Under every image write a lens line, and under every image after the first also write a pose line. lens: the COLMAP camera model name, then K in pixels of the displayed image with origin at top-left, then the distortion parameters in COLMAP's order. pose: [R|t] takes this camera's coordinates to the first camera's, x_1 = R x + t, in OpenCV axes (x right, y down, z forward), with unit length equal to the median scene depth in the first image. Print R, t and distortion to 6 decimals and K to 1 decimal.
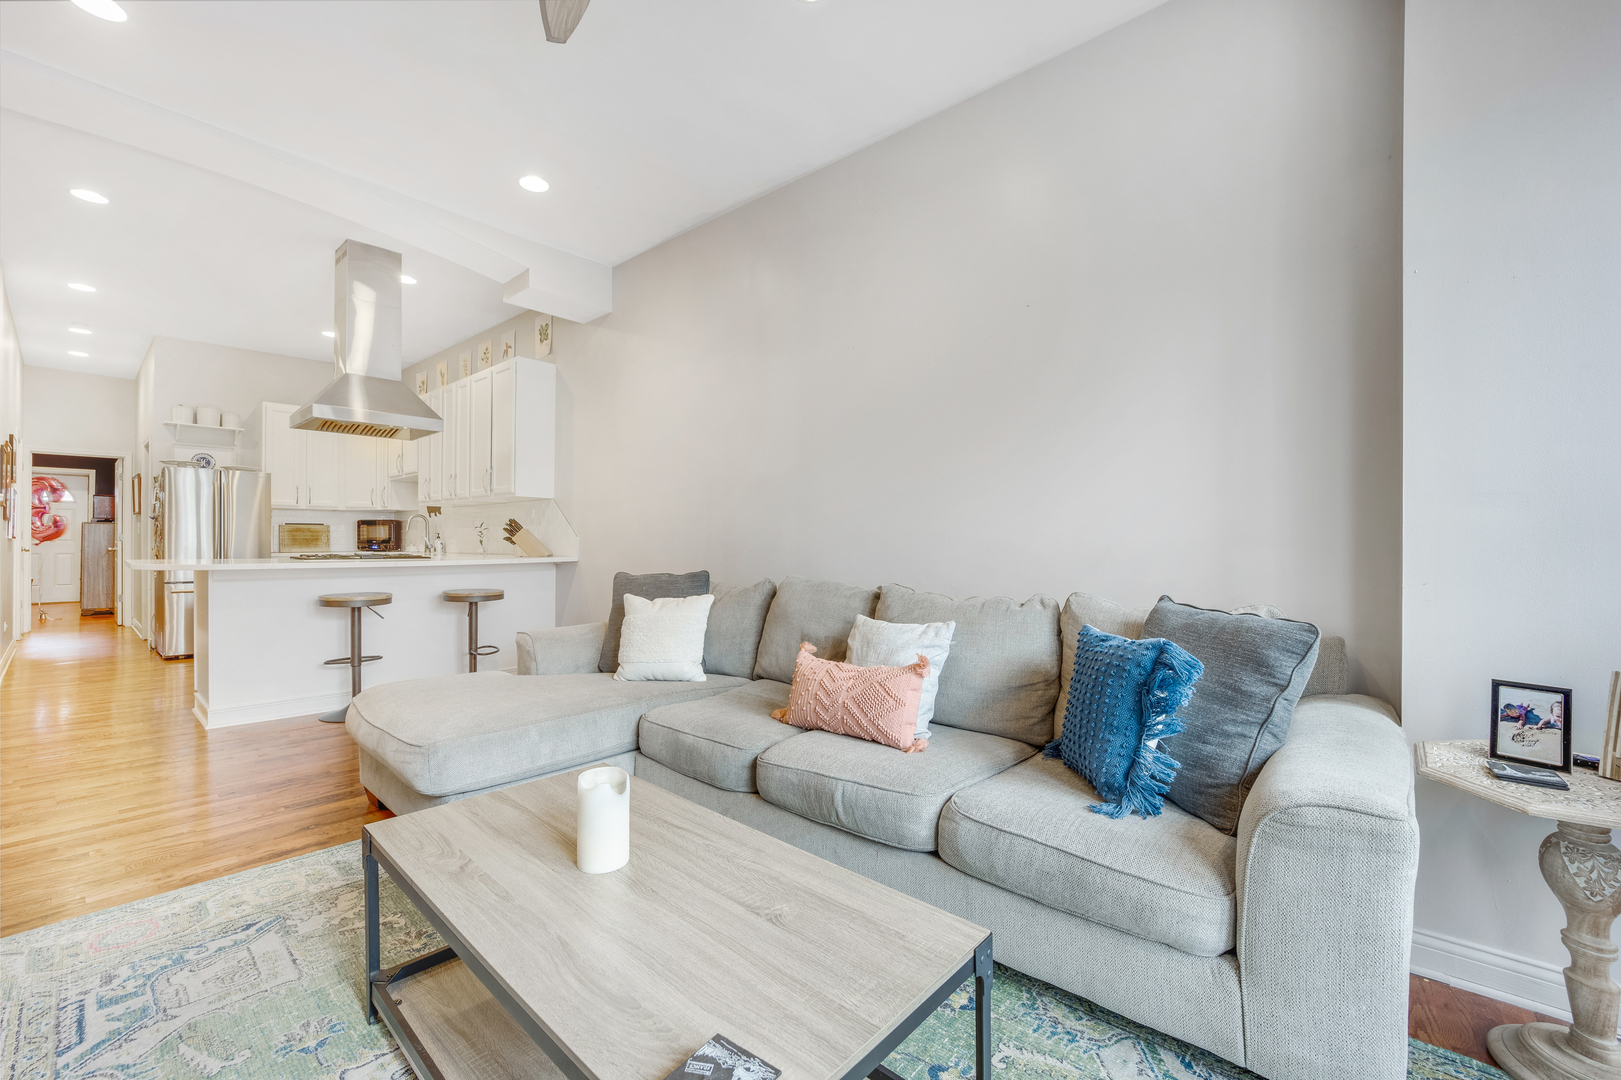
lens RADIAL K [[655.2, 0, 799.9], [0, 655.2, 541.6], [0, 0, 1]] dist [-0.001215, -0.000148]
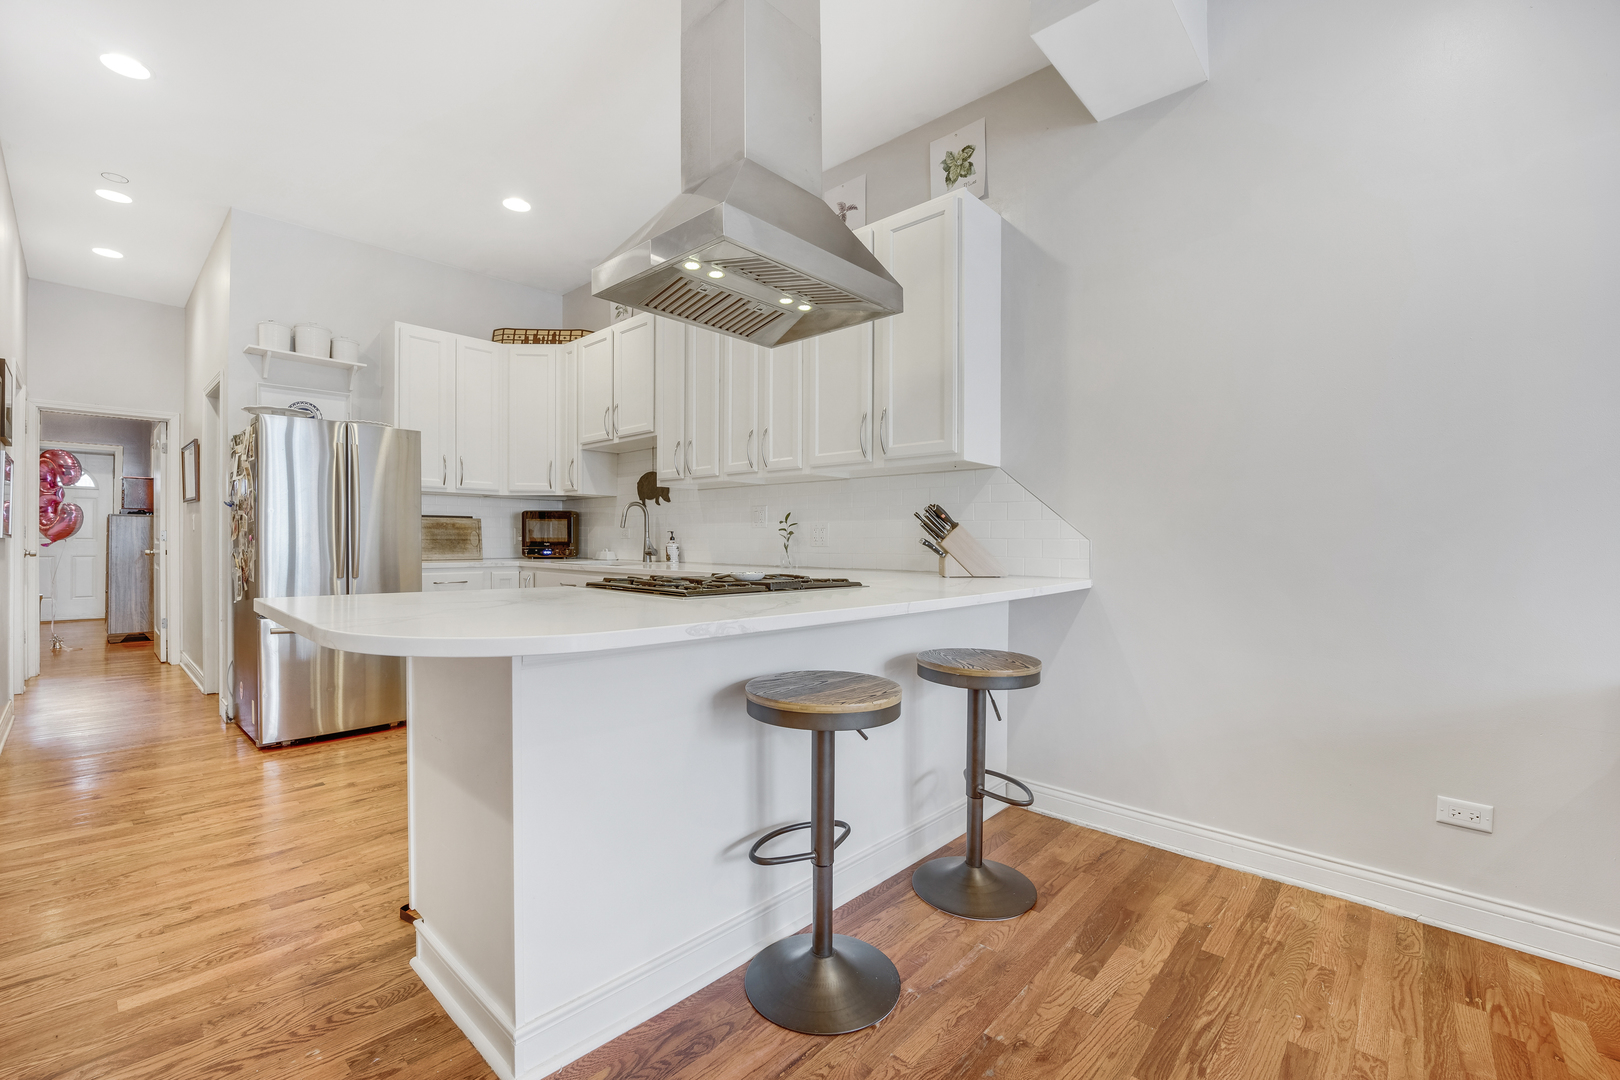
lens RADIAL K [[672.2, 0, 806.5], [0, 672.2, 548.5], [0, 0, 1]] dist [-0.001828, -0.000333]
pose [[0.999836, 0.005029, -0.017406, -0.372919], [-0.004831, 0.999924, 0.011385, -0.004355], [0.017462, -0.011299, 0.999784, 0.325032]]
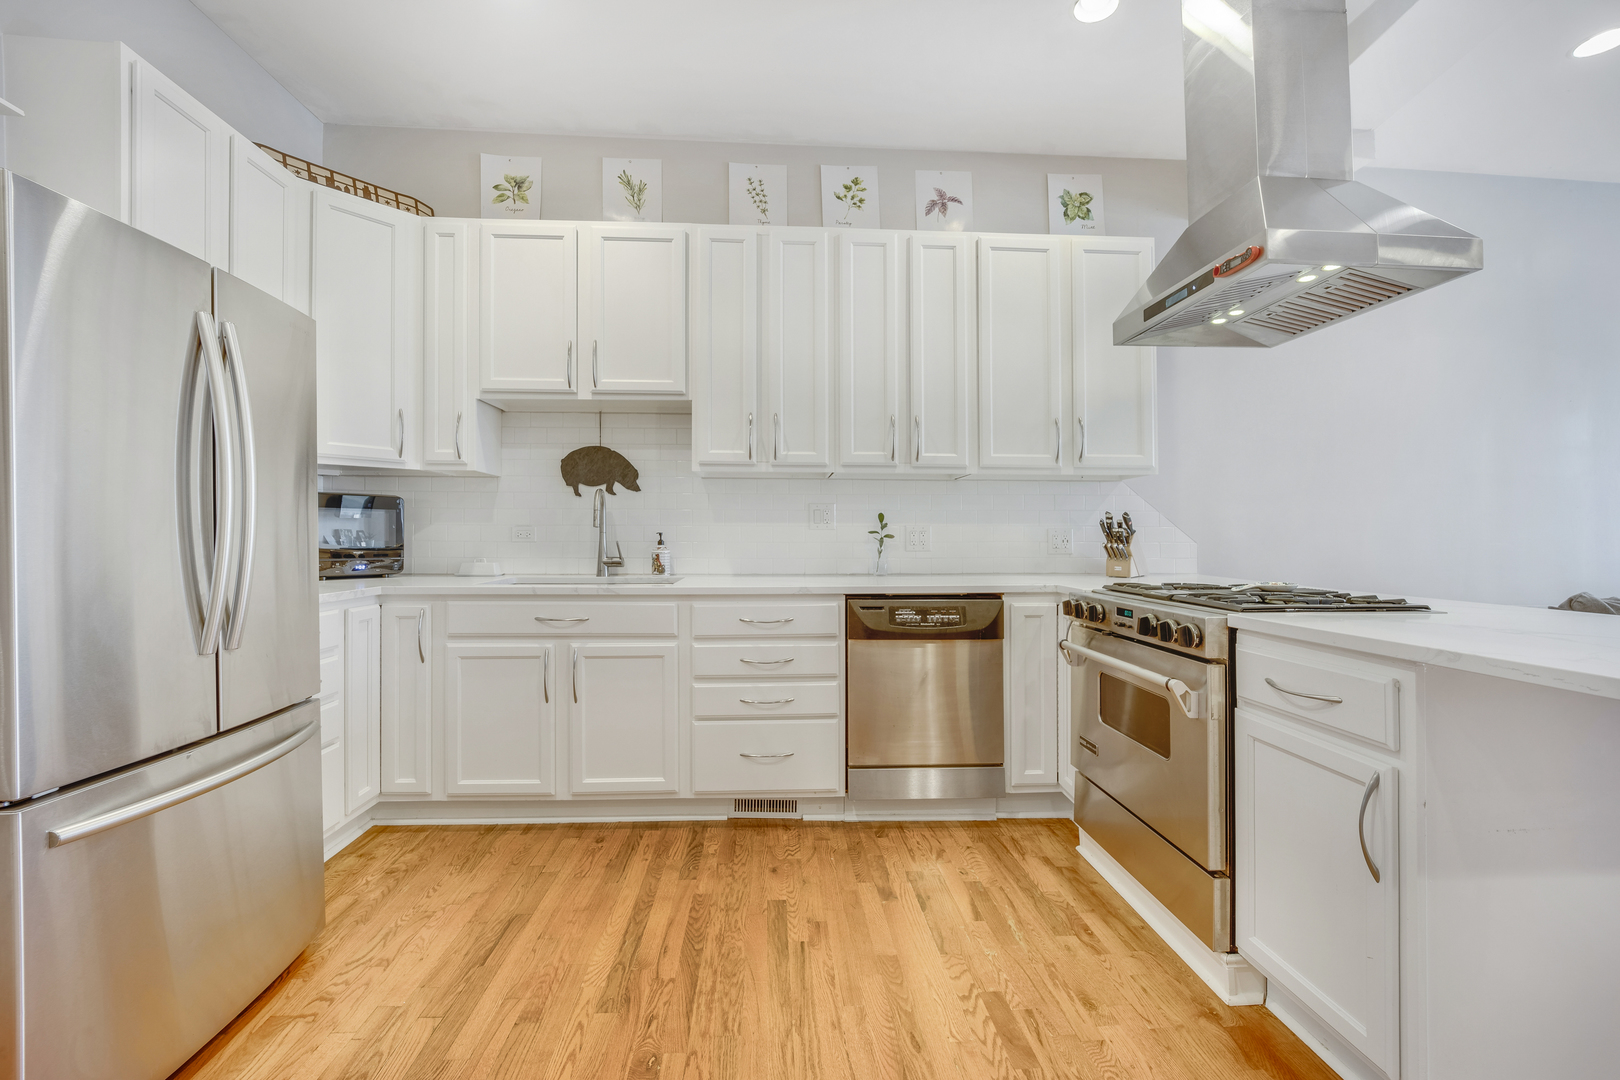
lens RADIAL K [[654.8, 0, 799.4], [0, 654.8, 541.6], [0, 0, 1]] dist [-0.001215, -0.000148]
pose [[0.708828, -0.004972, 0.705364, -0.728194], [-0.000862, 0.999968, 0.007915, -0.009555], [-0.705381, -0.006218, 0.708801, 0.550315]]
